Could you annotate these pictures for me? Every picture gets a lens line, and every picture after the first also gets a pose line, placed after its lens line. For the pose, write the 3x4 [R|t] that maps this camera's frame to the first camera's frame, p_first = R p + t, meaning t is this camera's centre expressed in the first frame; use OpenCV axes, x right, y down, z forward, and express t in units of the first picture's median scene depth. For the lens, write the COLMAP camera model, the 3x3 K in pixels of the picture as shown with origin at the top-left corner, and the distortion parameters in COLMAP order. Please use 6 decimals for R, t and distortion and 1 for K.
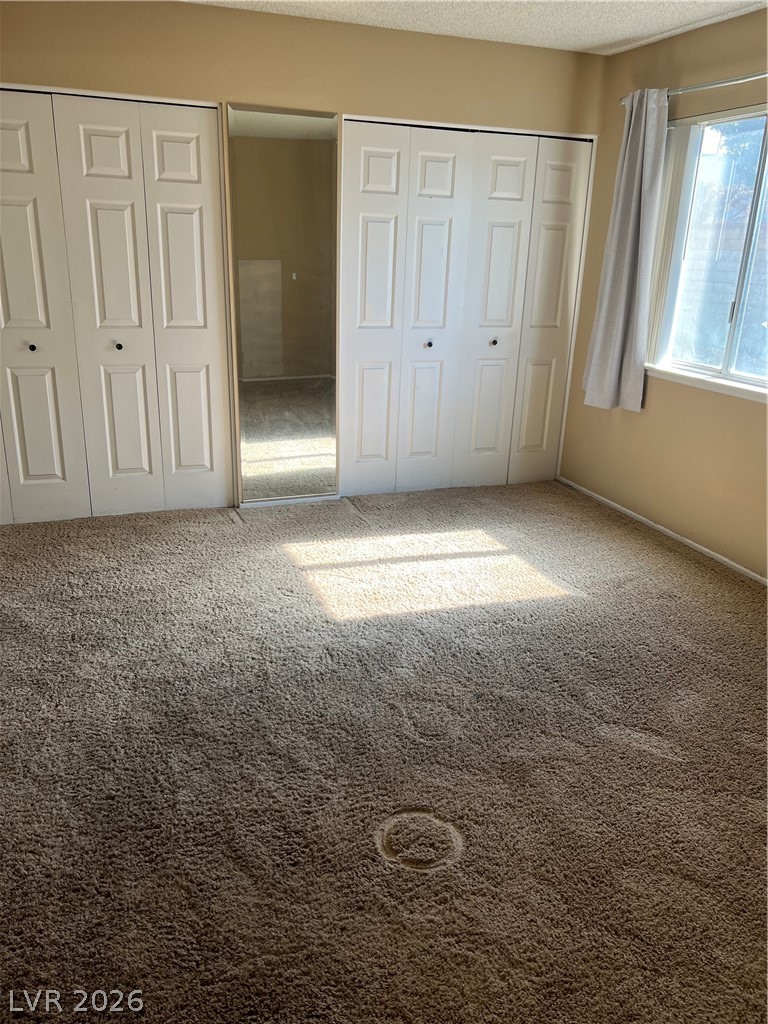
lens RADIAL K [[774.8, 0, 381.0], [0, 774.8, 519.4], [0, 0, 1]] dist [0.053333, -0.057796]
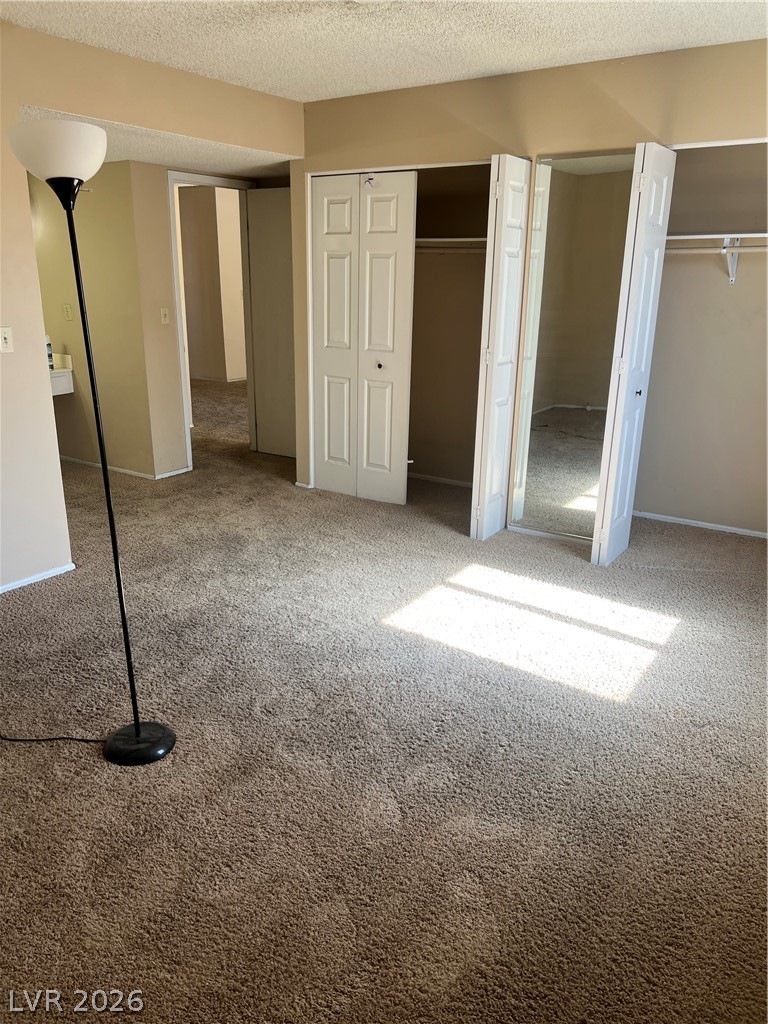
lens RADIAL K [[774.8, 0, 381.0], [0, 774.8, 519.4], [0, 0, 1]] dist [0.053333, -0.057796]
pose [[0.575087, 0.223000, -0.787113, 0.758578], [-0.267682, 0.960463, 0.076536, -0.089122], [0.773060, 0.166681, 0.612042, 0.310232]]
